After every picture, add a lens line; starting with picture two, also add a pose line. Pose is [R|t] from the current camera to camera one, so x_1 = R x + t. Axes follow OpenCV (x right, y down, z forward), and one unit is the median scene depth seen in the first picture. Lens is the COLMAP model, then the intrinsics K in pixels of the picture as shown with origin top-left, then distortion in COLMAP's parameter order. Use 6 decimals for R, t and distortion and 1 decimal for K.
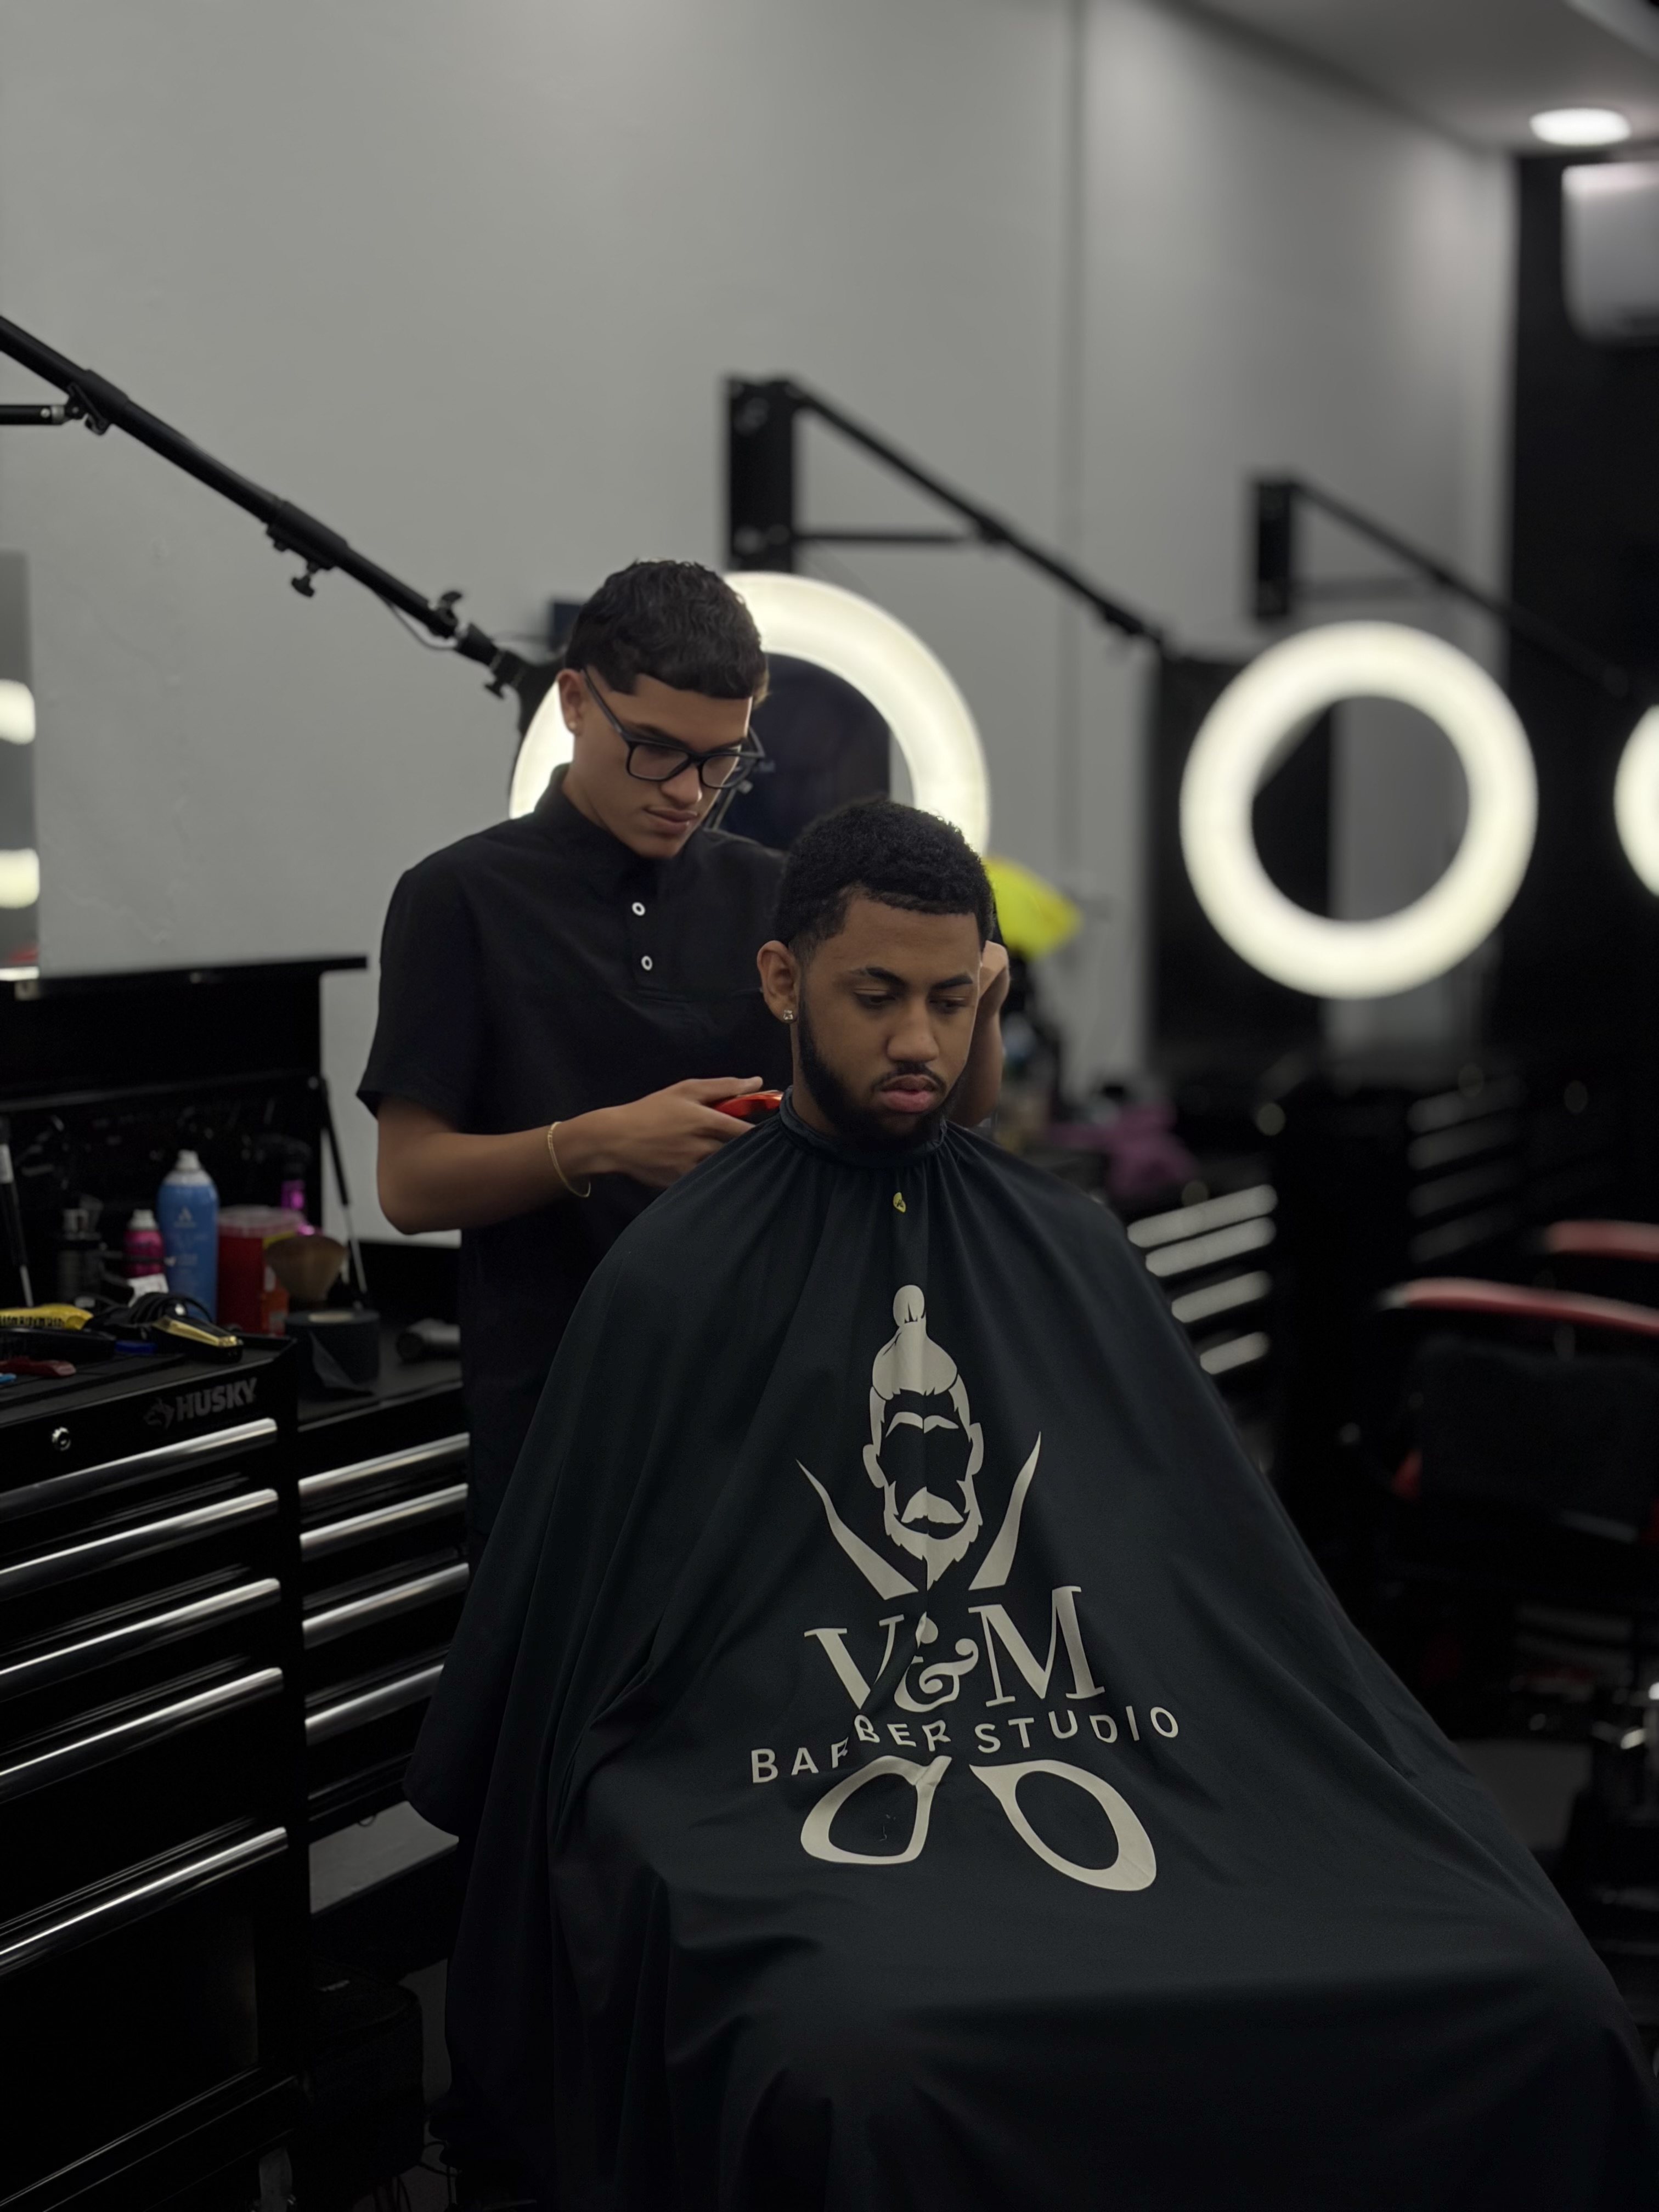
lens RADIAL K [[3186.5, 0, 833.1], [0, 3186.5, 1204.5], [0, 0, 1]] dist [0.027767, -0.123459]
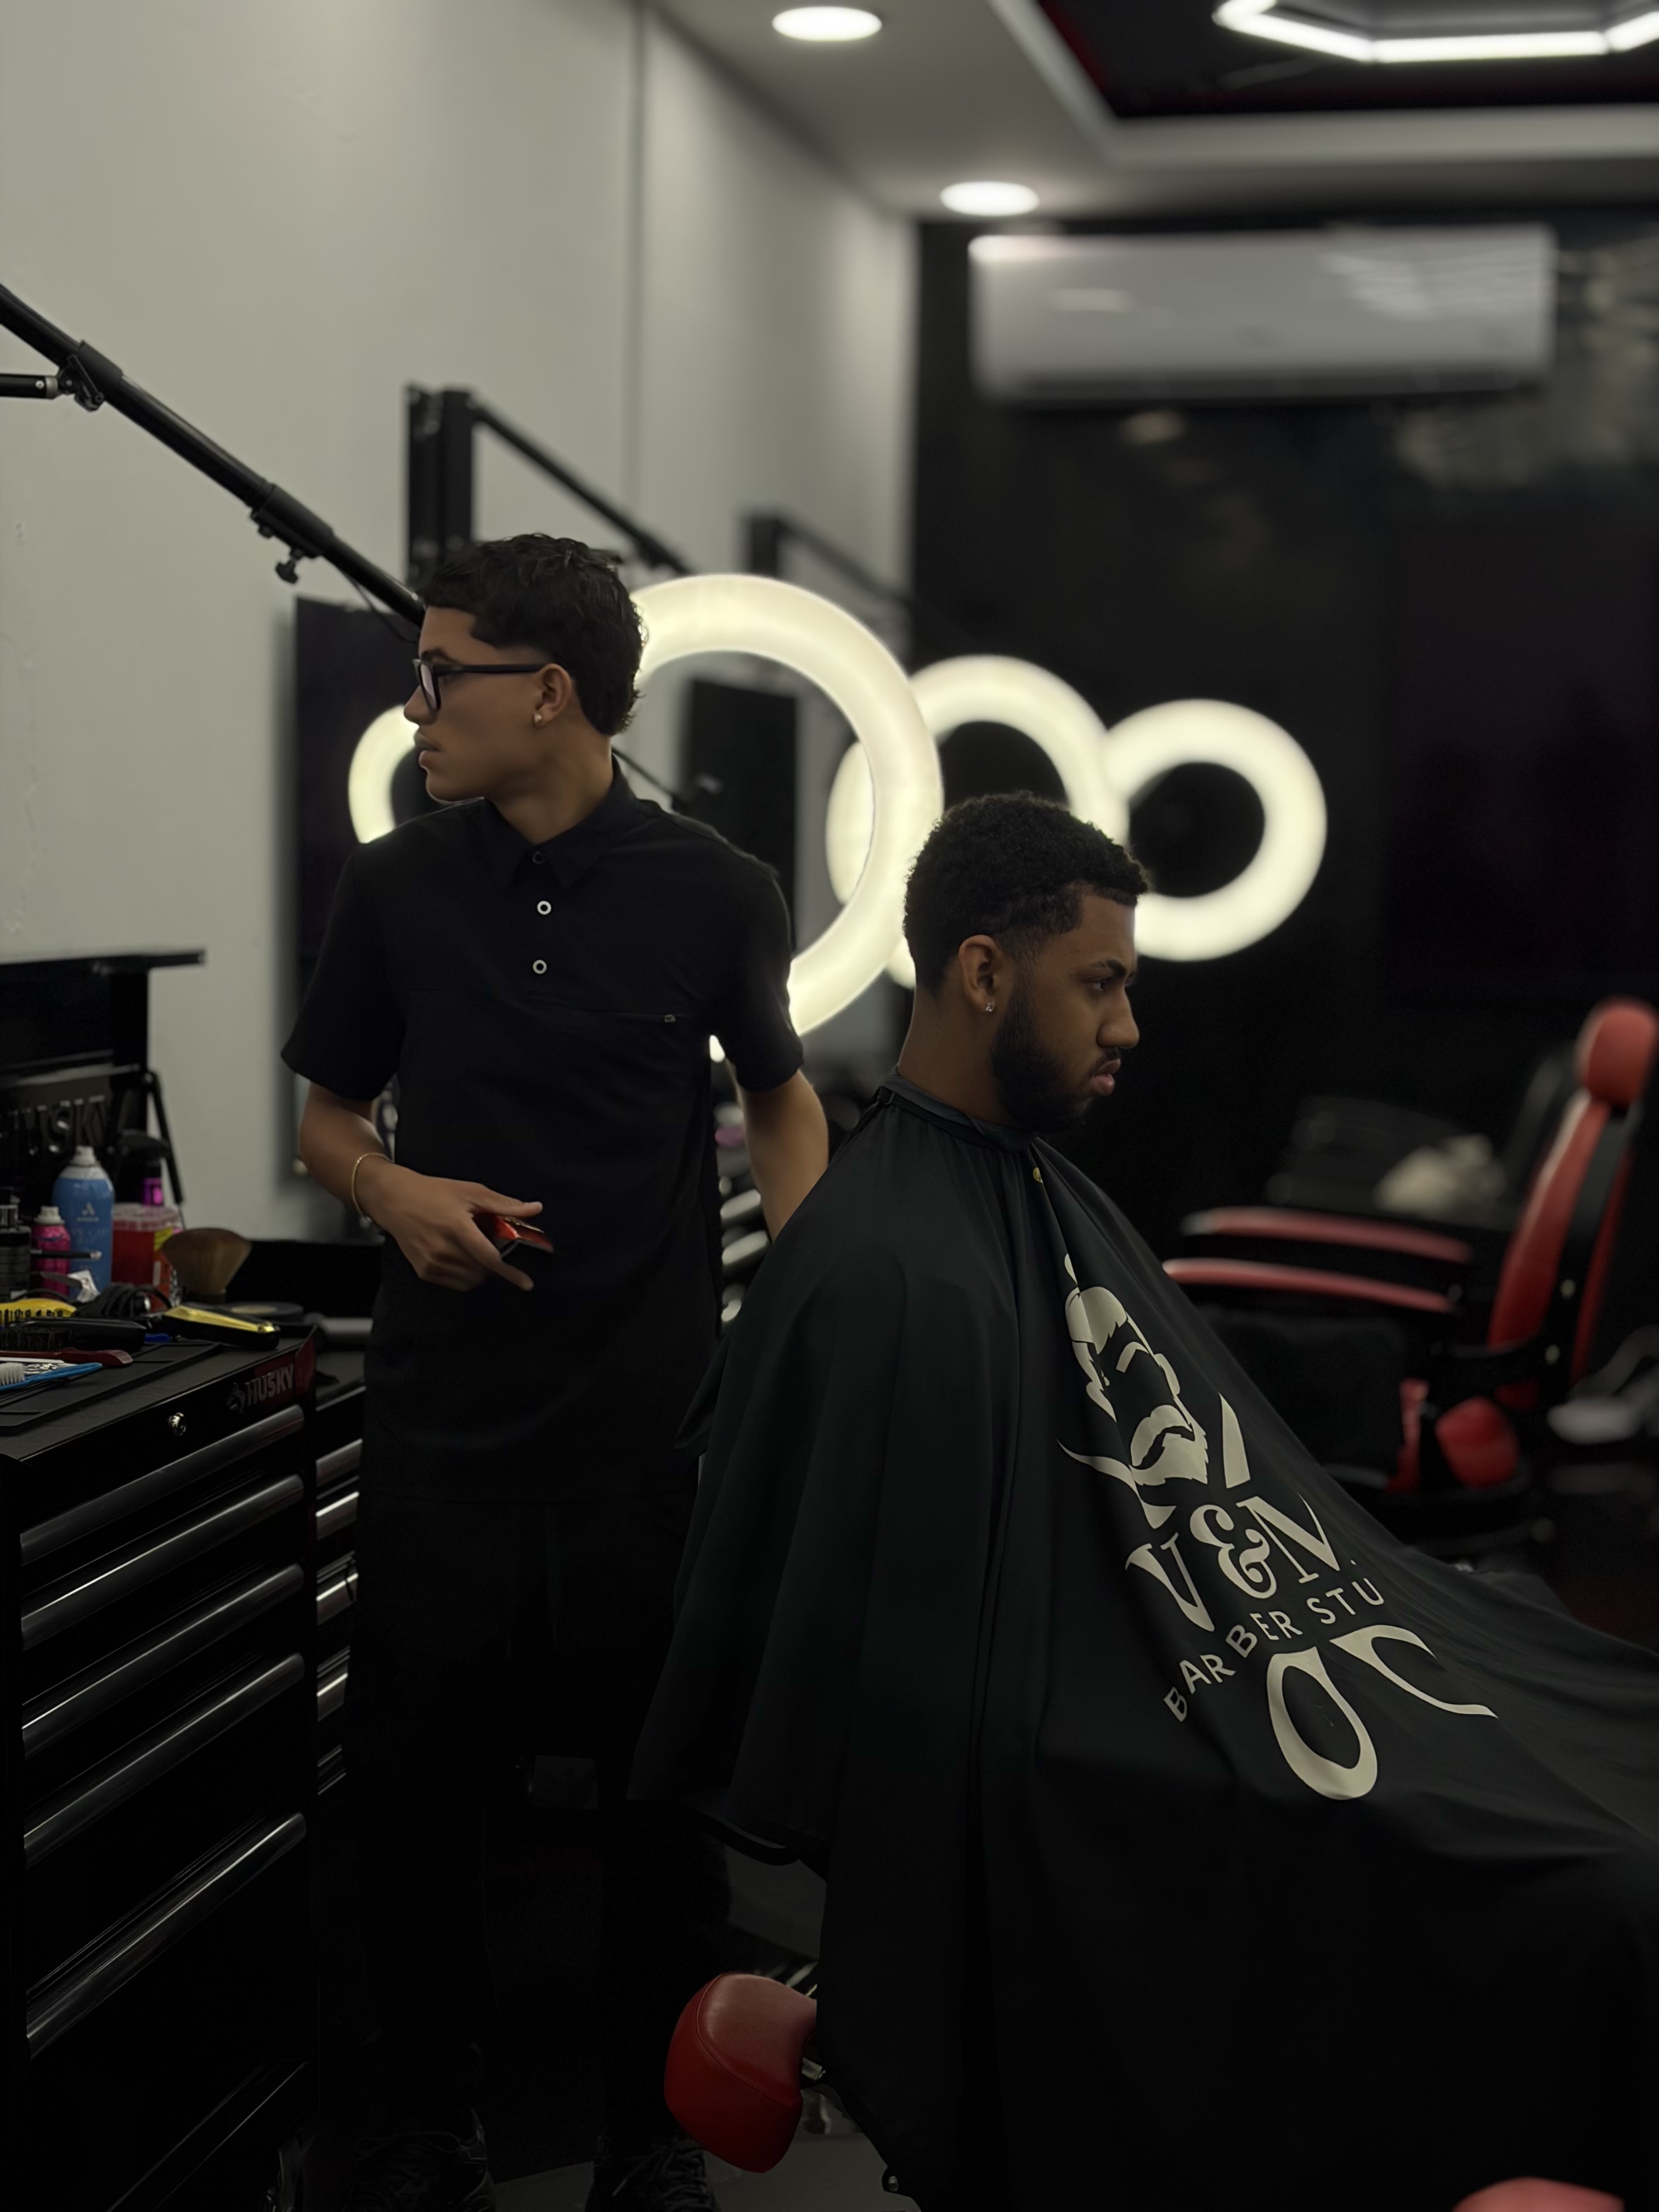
lens RADIAL K [[3186.5, 0, 833.1], [0, 3186.5, 1204.5], [0, 0, 1]] dist [0.027767, -0.123459]
pose [[0.954752, -0.013879, 0.297080, -0.274494], [0.016666, 0.999838, -0.006849, 0.012205], [-0.296937, 0.011490, 0.954828, -0.007436]]
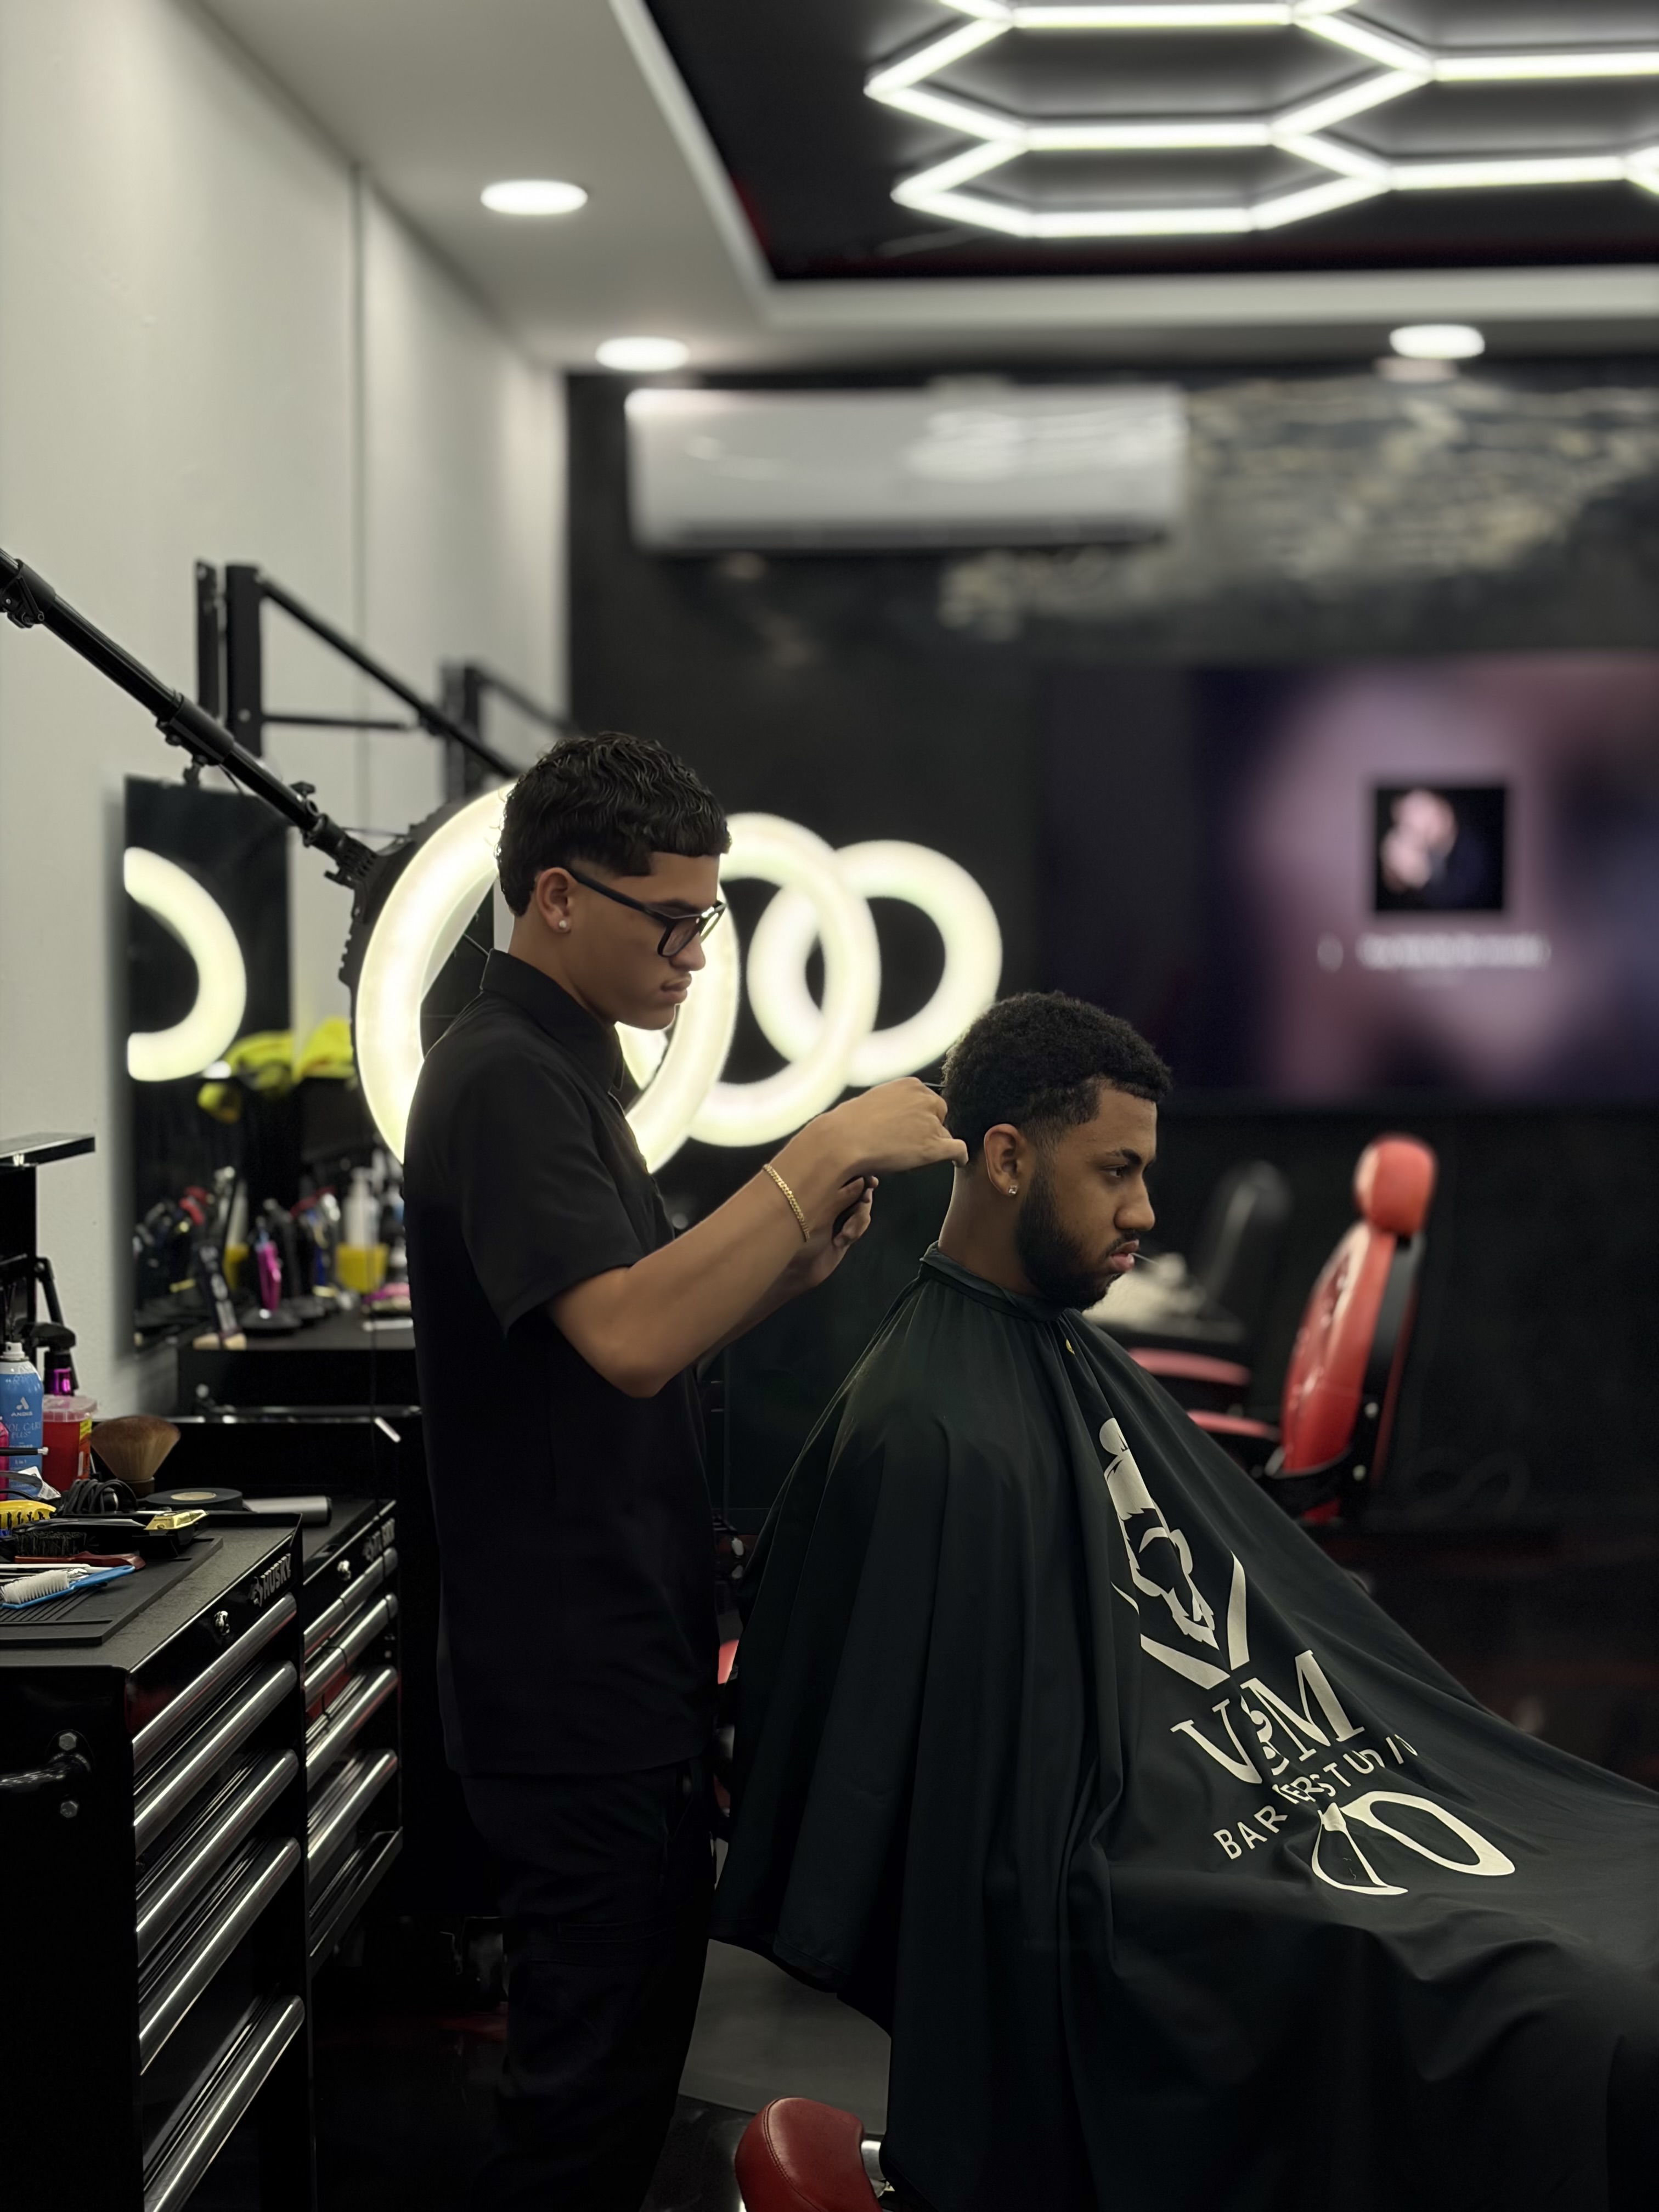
lens RADIAL K [[3186.5, 0, 833.1], [0, 3186.5, 1204.5], [0, 0, 1]] dist [0.027767, -0.123459]
pose [[0.893603, -0.036335, 0.447385, -0.415851], [0.056370, 0.997911, -0.031546, -0.013024], [-0.445305, 0.053409, 0.893785, 0.003334]]
